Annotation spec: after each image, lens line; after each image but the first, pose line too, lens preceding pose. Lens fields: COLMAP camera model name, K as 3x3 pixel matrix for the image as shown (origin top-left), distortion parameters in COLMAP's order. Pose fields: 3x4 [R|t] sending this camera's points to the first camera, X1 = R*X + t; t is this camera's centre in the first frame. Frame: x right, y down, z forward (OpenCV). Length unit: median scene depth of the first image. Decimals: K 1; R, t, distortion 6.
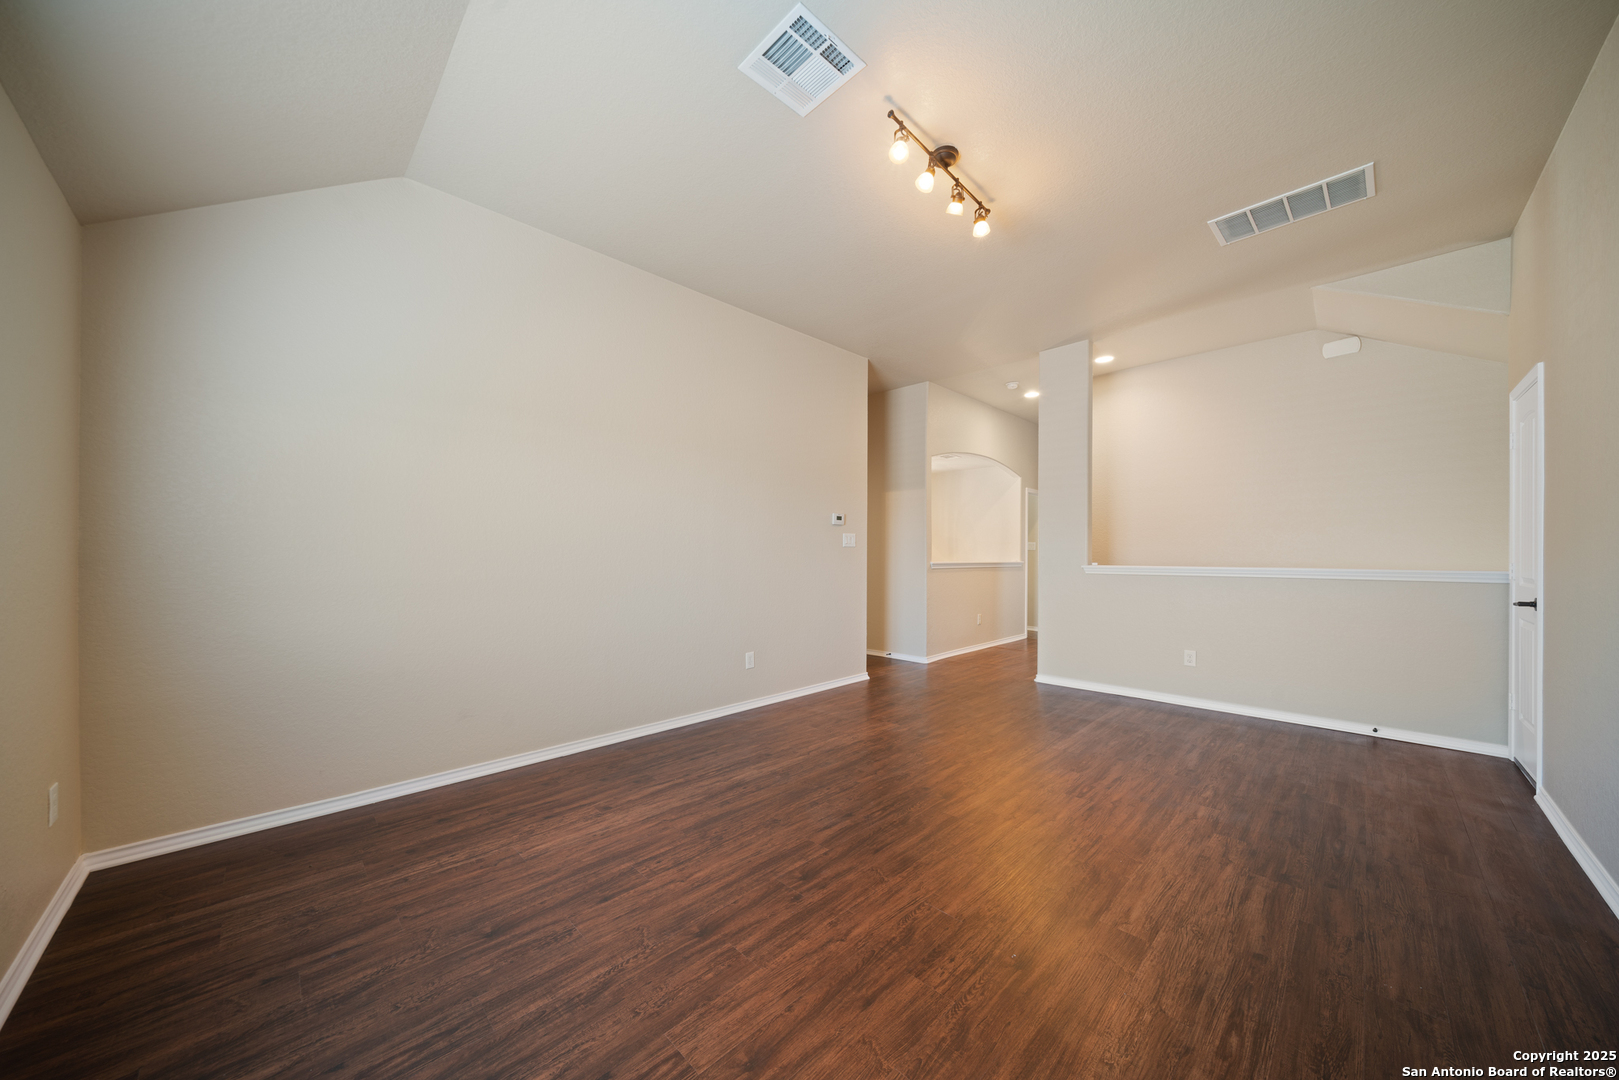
lens RADIAL K [[555.9, 0, 805.4], [0, 555.9, 549.5], [0, 0, 1]] dist [-0.007106, 0.000058]
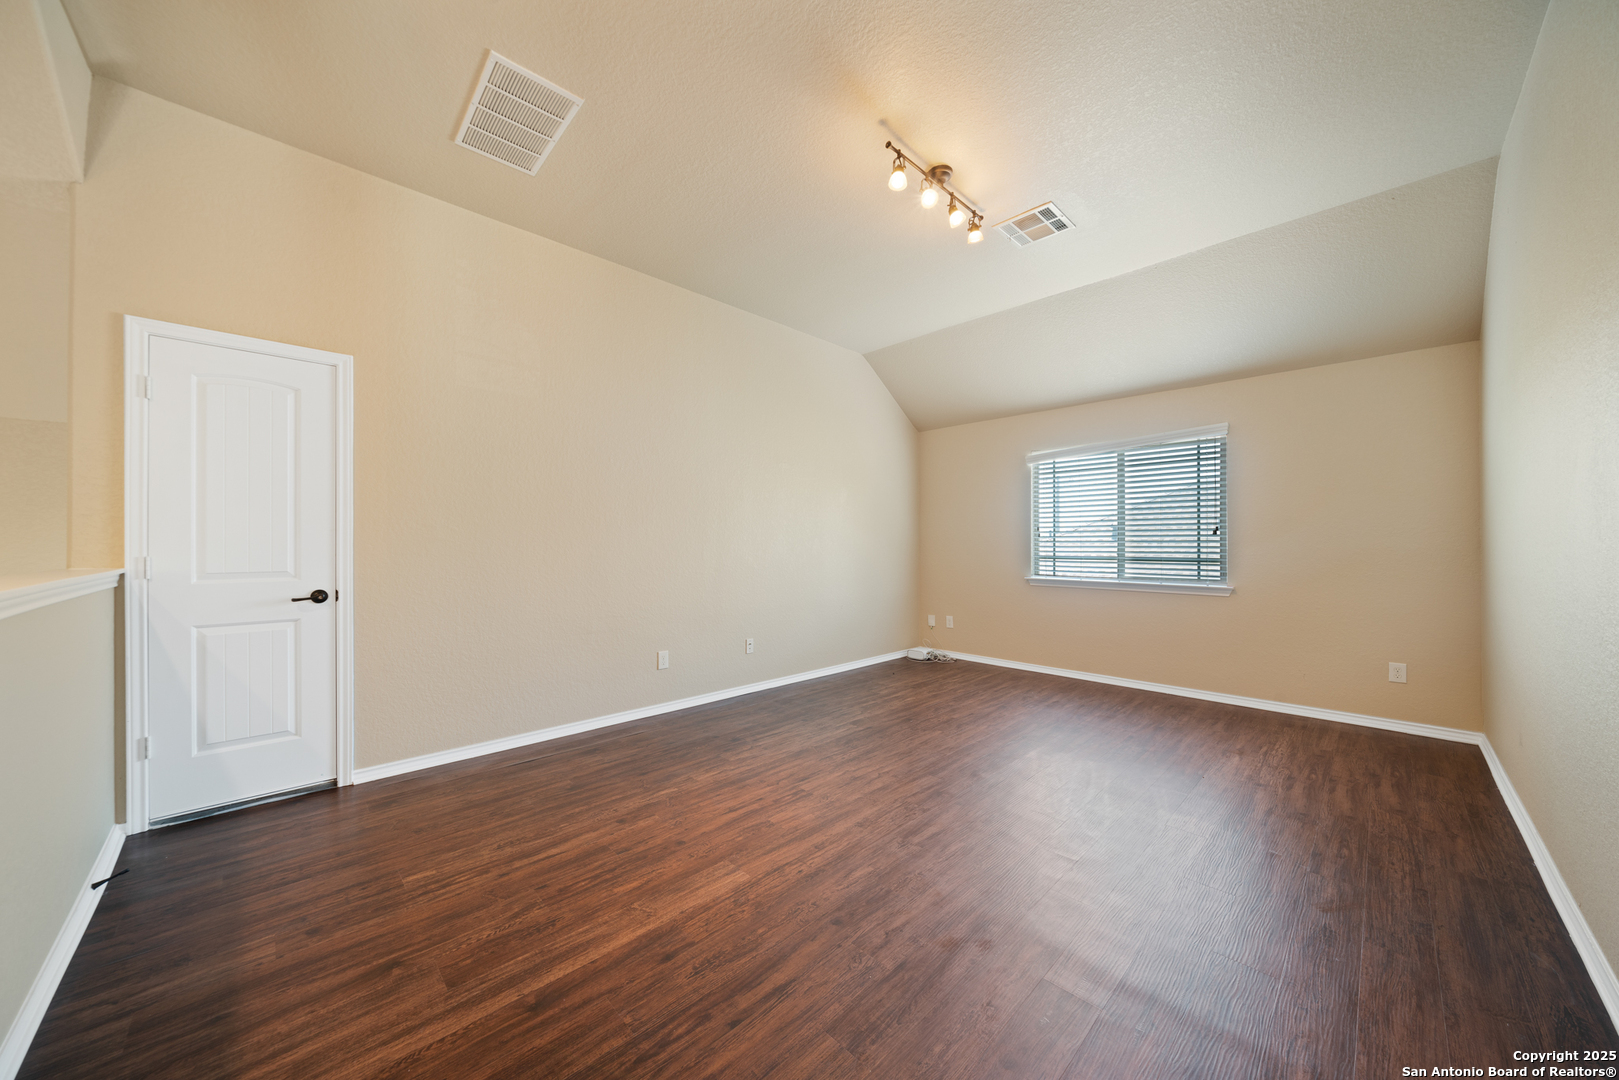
lens RADIAL K [[555.9, 0, 805.4], [0, 555.9, 549.5], [0, 0, 1]] dist [-0.007106, 0.000058]
pose [[-0.999961, -0.001799, 0.008692, 0.488883], [-0.001771, 0.999993, 0.003237, 0.015006], [-0.008698, 0.003222, -0.999957, 2.016567]]
